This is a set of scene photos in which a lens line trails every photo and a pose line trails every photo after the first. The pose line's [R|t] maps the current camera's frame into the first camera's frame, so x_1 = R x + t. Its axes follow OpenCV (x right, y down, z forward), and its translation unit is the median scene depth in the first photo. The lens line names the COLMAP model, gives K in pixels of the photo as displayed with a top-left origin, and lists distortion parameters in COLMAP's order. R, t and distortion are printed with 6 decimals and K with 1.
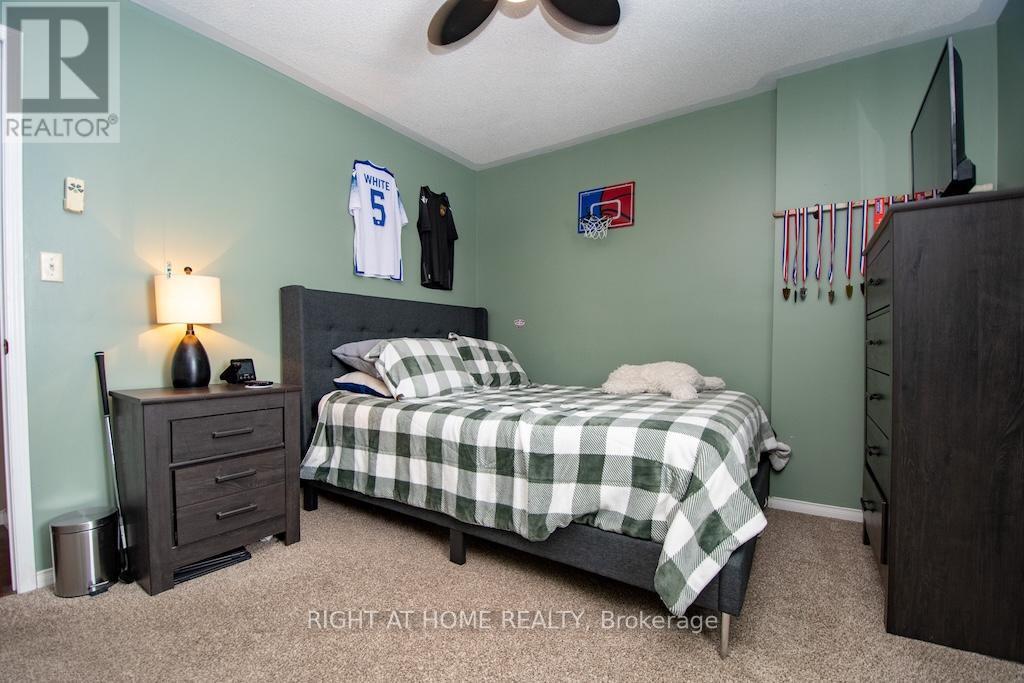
lens RADIAL K [[451.8, 0, 507.7], [0, 451.8, 353.8], [0, 0, 1]] dist [0.001214, -0.015570]
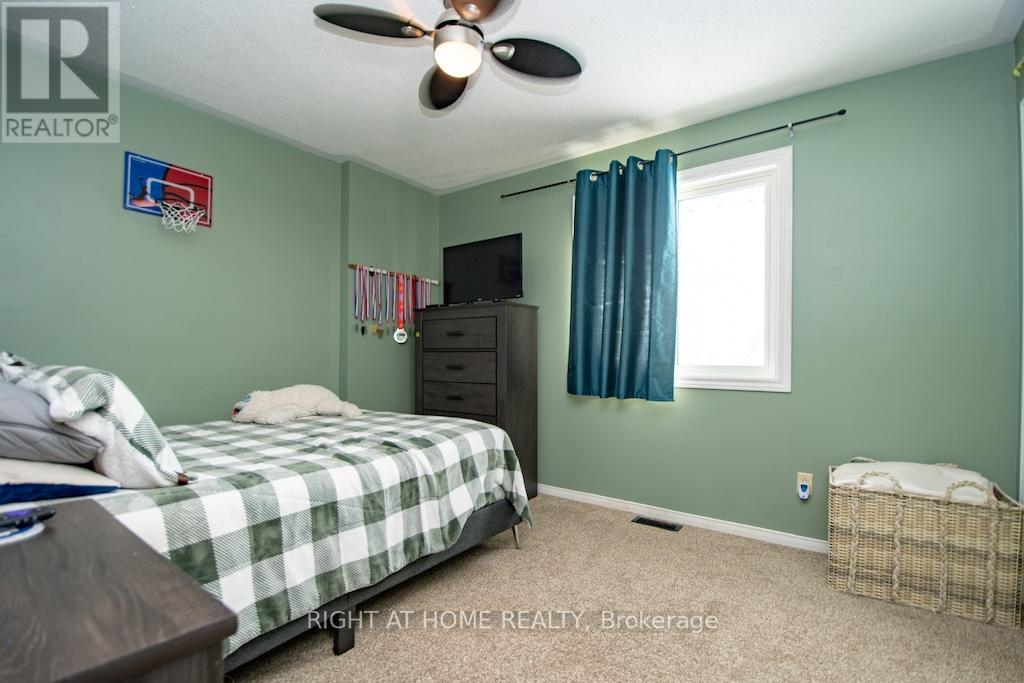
lens RADIAL K [[451.8, 0, 507.7], [0, 451.8, 353.8], [0, 0, 1]] dist [0.001214, -0.015570]
pose [[0.017679, 0.009678, 0.999797, -0.894024], [0.005199, 0.999939, -0.009772, -0.053064], [-0.999830, 0.005371, 0.017628, 0.678441]]
